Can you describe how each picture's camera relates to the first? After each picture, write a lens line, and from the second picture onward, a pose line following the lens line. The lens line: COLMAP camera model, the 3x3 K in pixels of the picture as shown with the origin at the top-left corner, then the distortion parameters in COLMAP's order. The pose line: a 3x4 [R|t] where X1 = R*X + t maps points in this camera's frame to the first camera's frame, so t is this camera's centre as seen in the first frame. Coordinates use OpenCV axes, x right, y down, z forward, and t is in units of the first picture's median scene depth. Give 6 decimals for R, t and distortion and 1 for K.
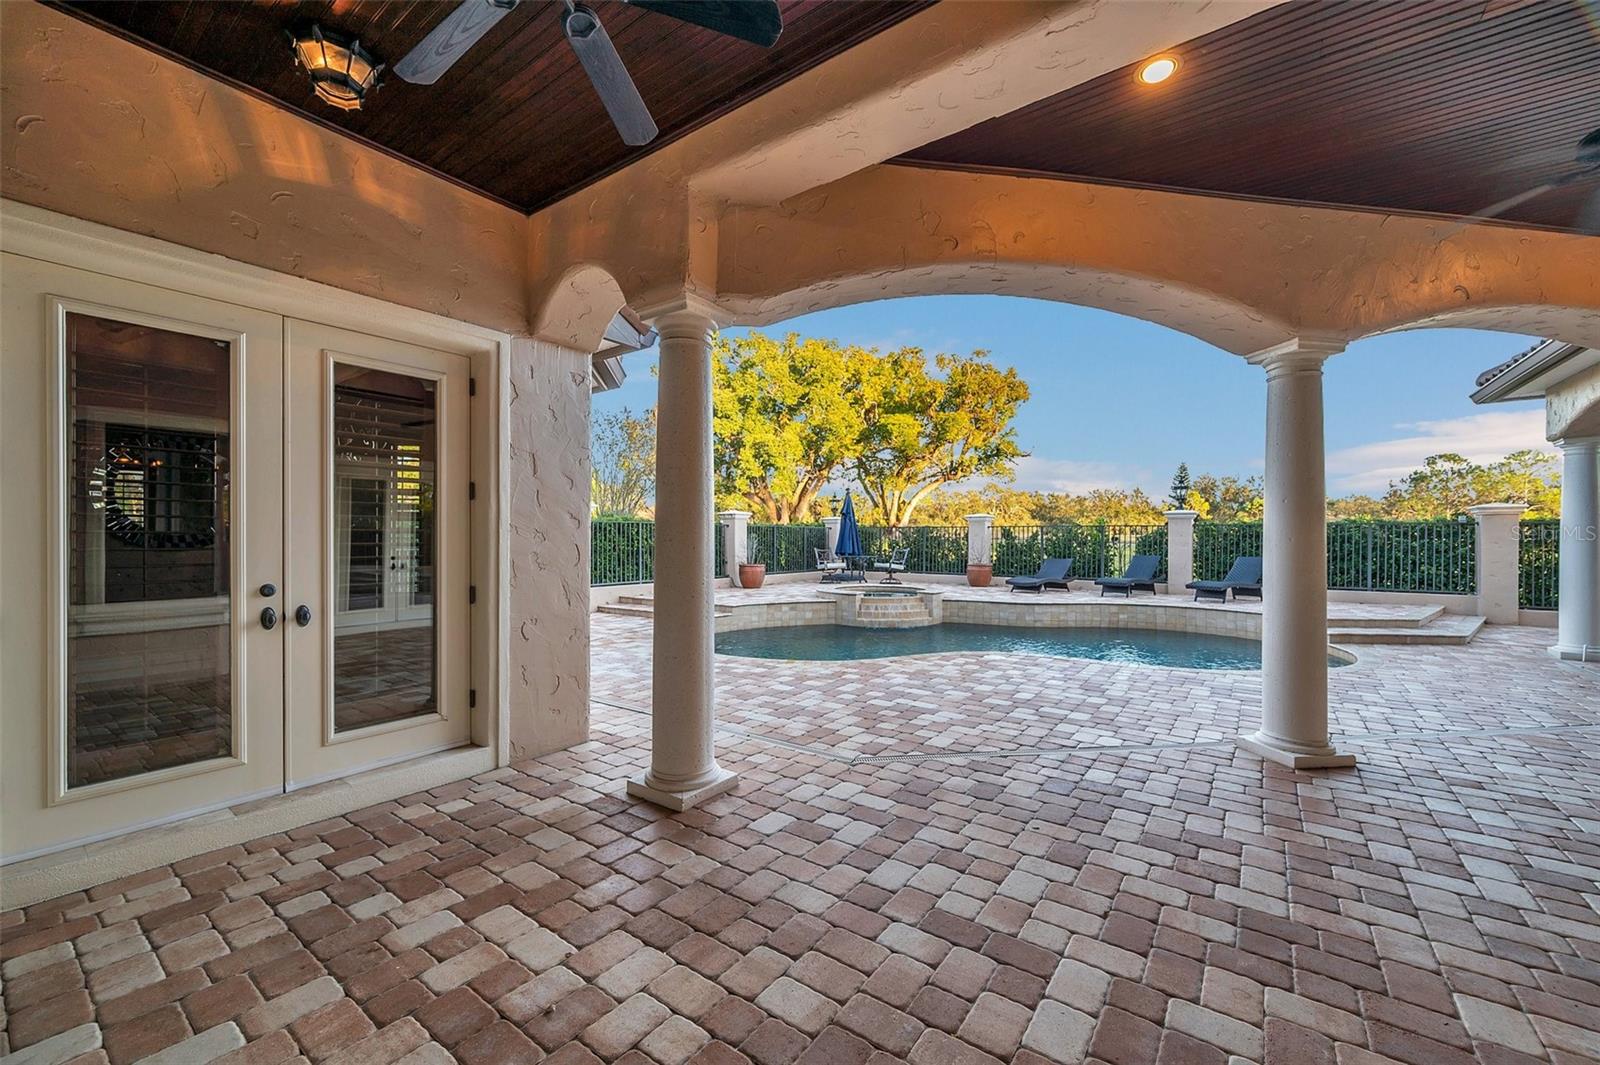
lens RADIAL K [[638.0, 0, 792.7], [0, 638.0, 541.6], [0, 0, 1]] dist [0.001820, -0.000376]
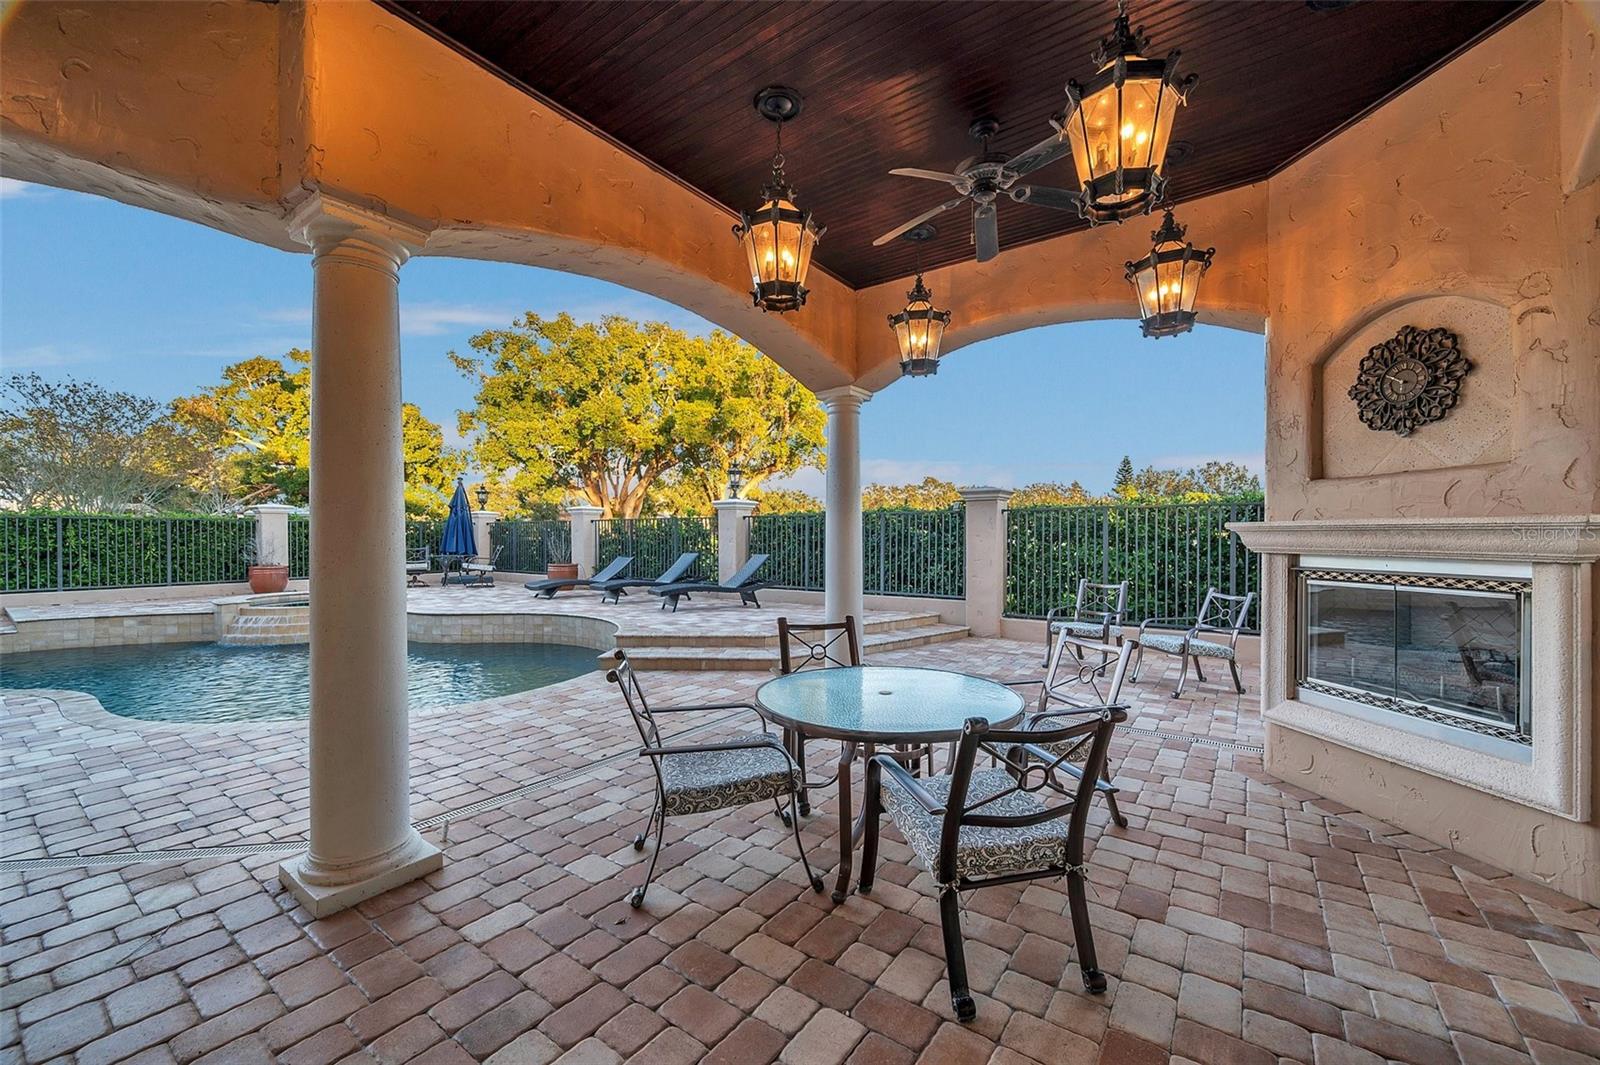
lens RADIAL K [[638.0, 0, 806.5], [0, 638.0, 534.8], [0, 0, 1]] dist [0.001820, -0.000376]
pose [[0.999932, -0.006268, 0.009881, 0.325372], [0.006329, 0.999960, -0.006252, 0.002095], [-0.009842, 0.006314, 0.999932, 0.074708]]
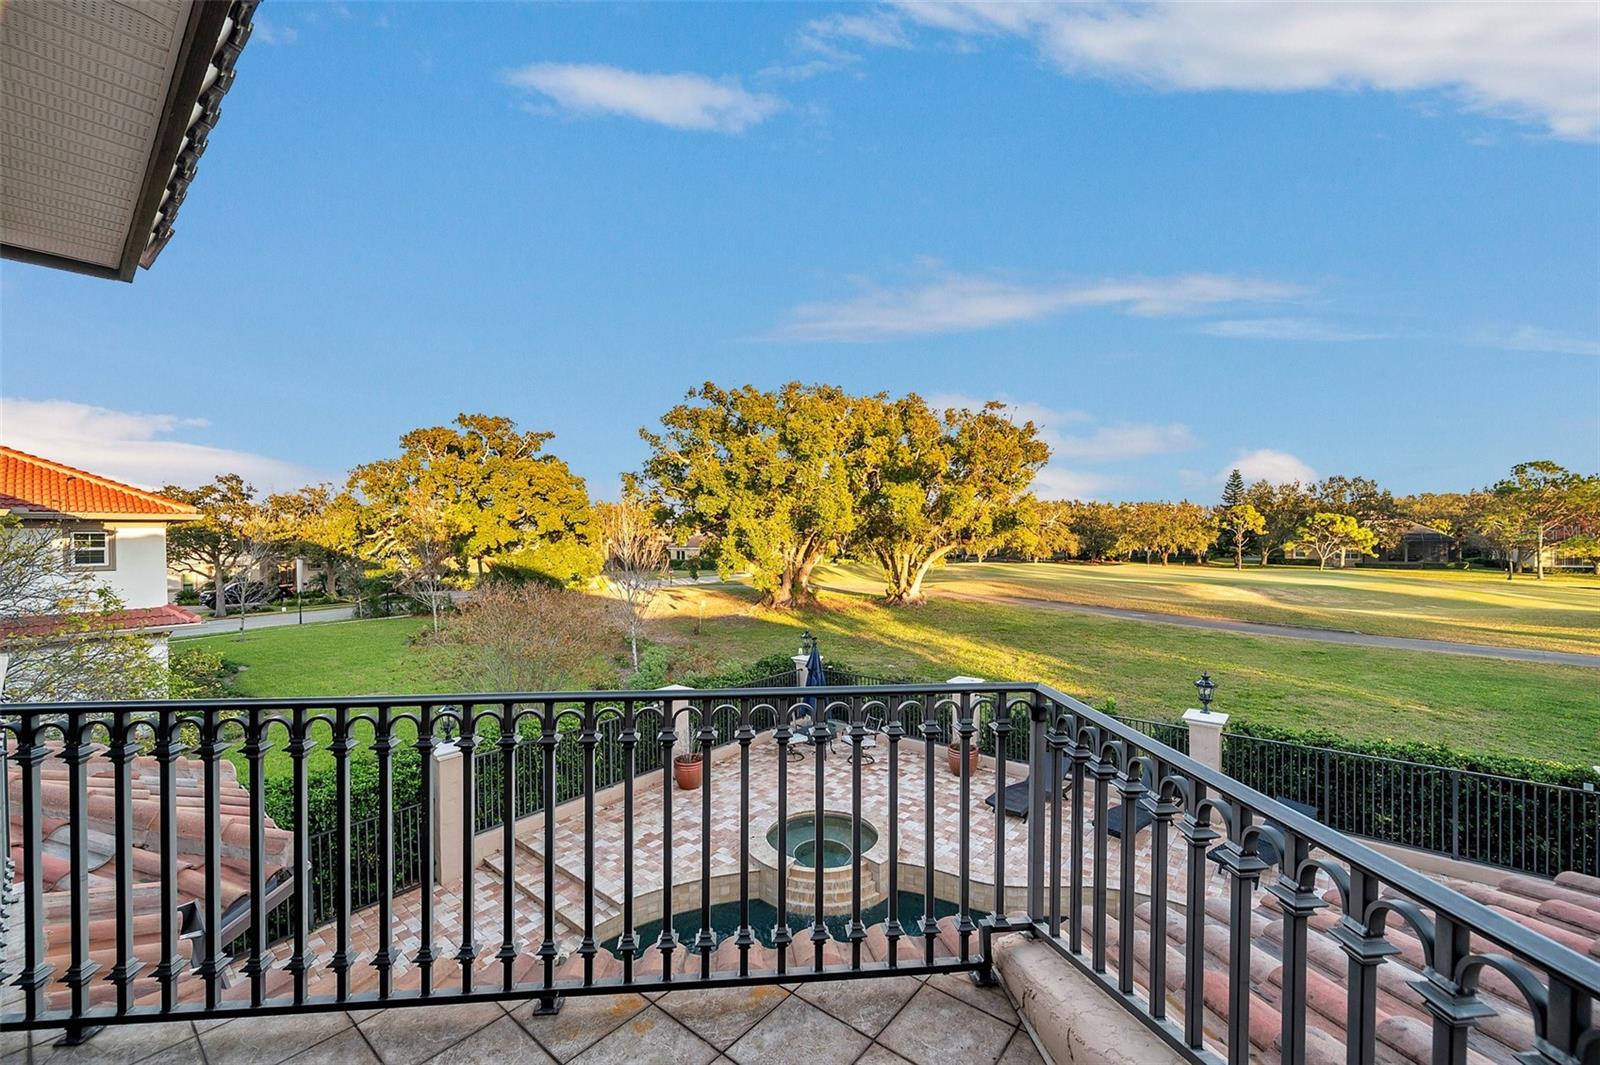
lens RADIAL K [[638.0, 0, 796.4], [0, 638.0, 541.5], [0, 0, 1]] dist [0.001820, -0.000376]
pose [[0.998074, -0.016429, -0.059824, 0.070044], [0.017449, 0.999710, 0.016575, -0.134556], [0.059535, -0.017587, 0.998071, 0.081857]]
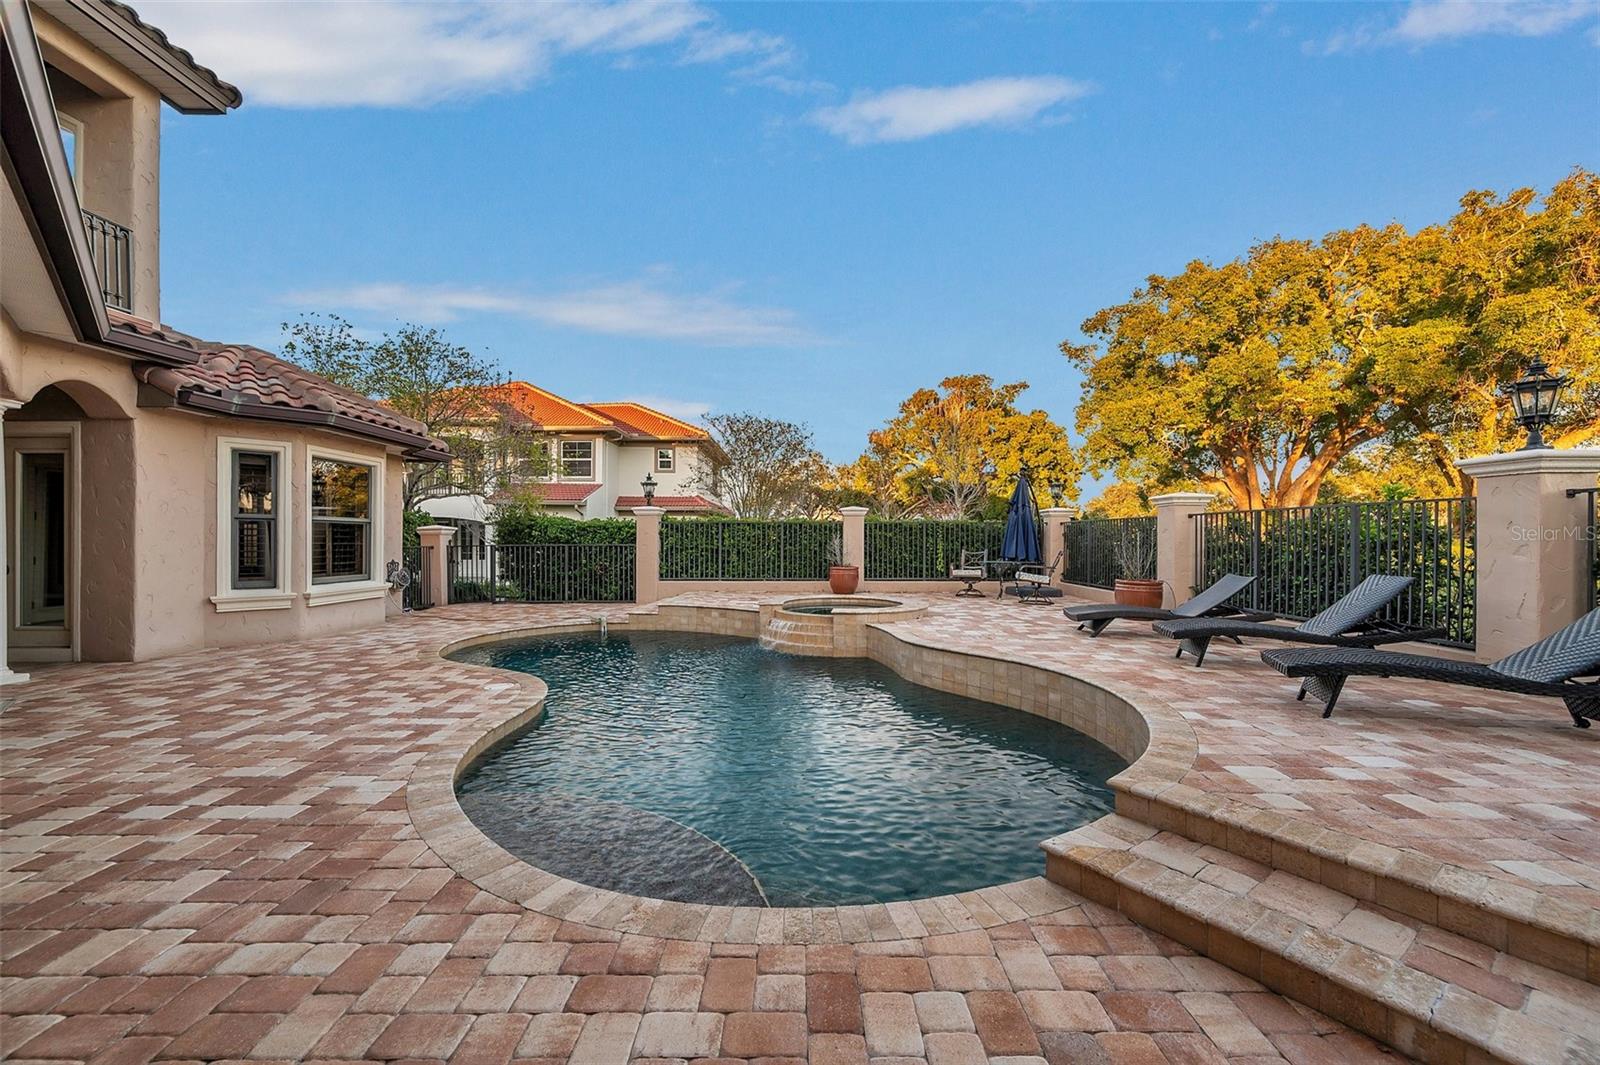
lens RADIAL K [[638.0, 0, 800.8], [0, 638.0, 540.2], [0, 0, 1]] dist [0.001820, -0.000376]
pose [[0.594219, -0.000152, -0.804303, 0.304797], [-0.005925, 0.999972, -0.004566, 0.002173], [0.804281, 0.007479, 0.594202, 0.222254]]
